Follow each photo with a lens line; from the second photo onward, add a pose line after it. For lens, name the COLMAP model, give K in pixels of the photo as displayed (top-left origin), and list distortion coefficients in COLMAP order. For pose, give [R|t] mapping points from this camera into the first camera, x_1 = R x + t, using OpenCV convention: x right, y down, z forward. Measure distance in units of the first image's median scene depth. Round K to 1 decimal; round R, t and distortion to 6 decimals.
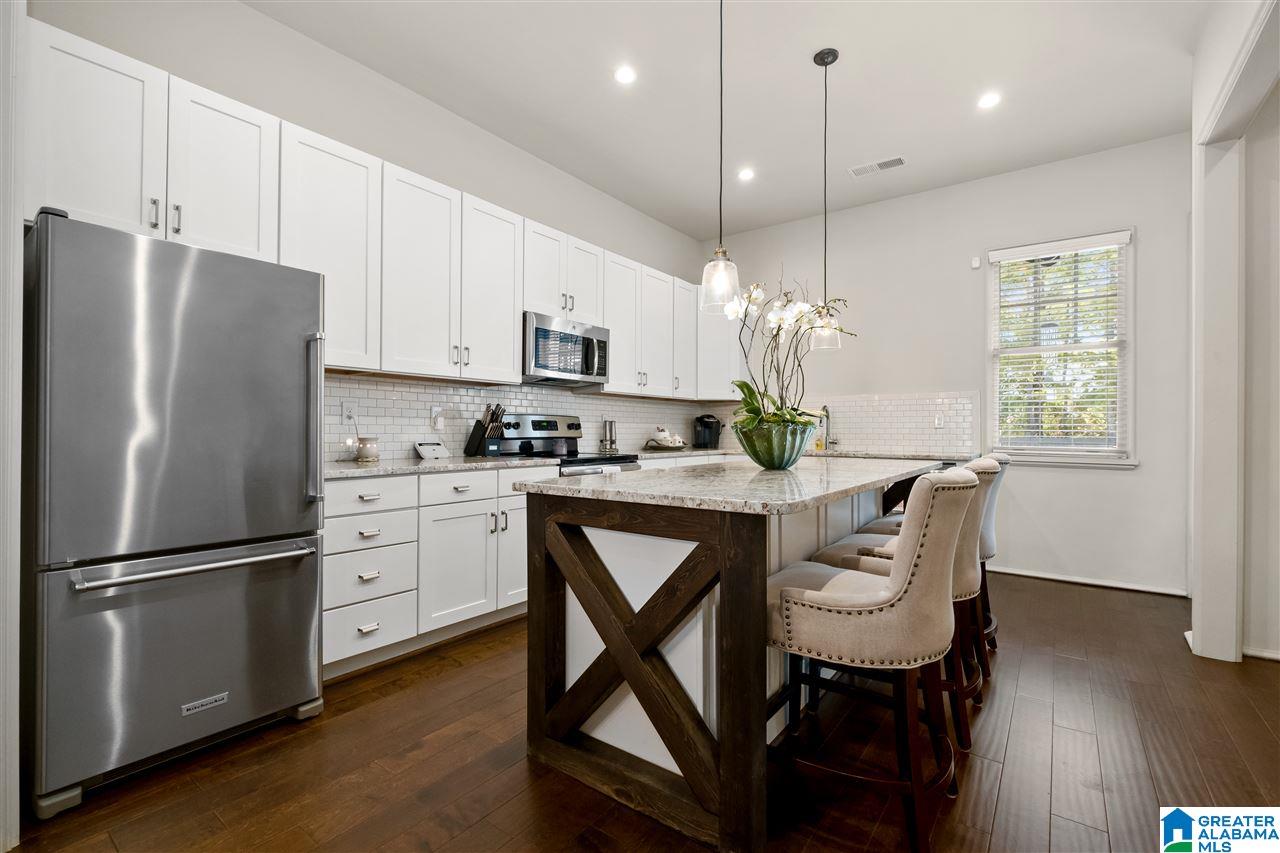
lens RADIAL K [[556.3, 0, 646.5], [0, 556.3, 429.8], [0, 0, 1]] dist [-0.001428, -0.000162]
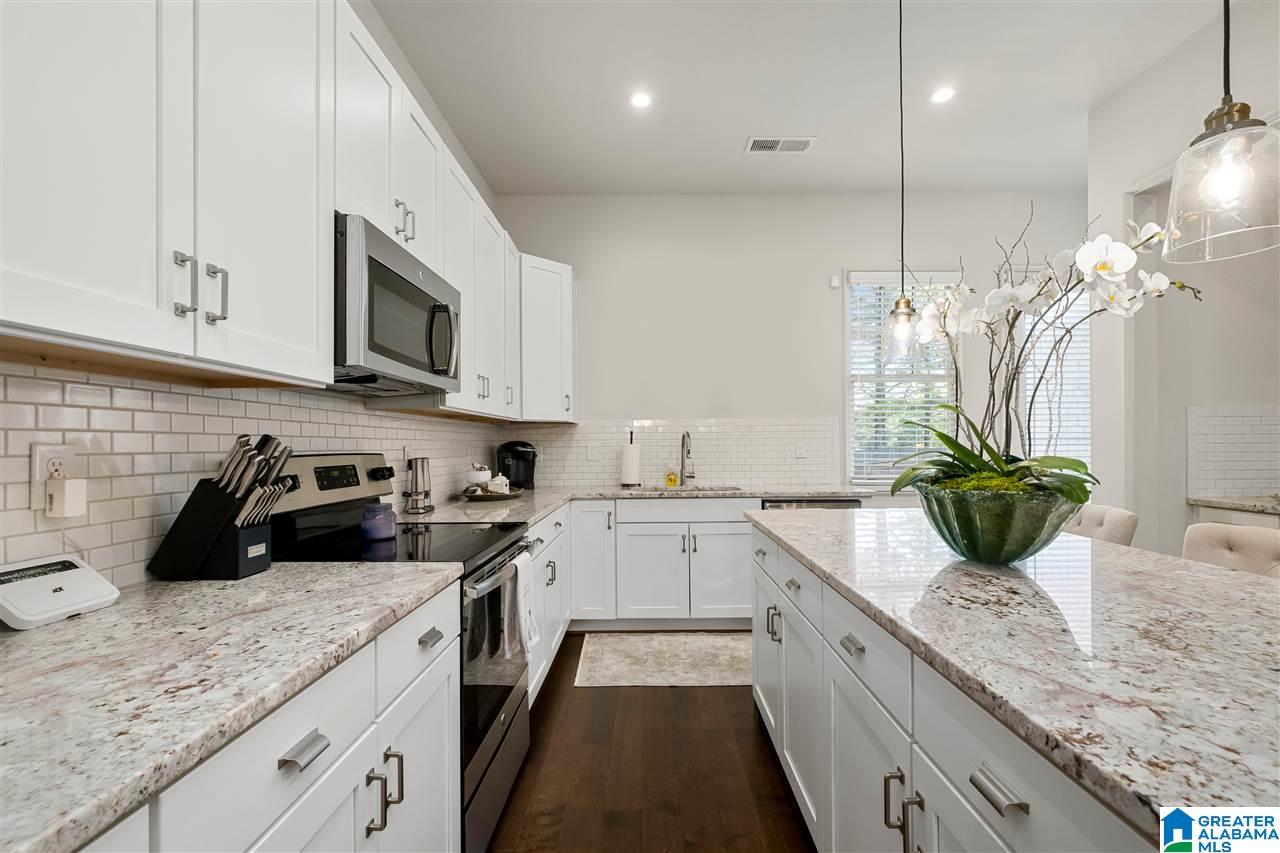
lens RADIAL K [[570.0, 0, 647.7], [0, 570.0, 444.2], [0, 0, 1]] dist [-0.000733, 0.000078]
pose [[0.803386, -0.008907, 0.595392, -0.260223], [0.007643, 0.999960, 0.004646, -0.035835], [-0.595409, 0.000818, 0.803422, 0.470051]]
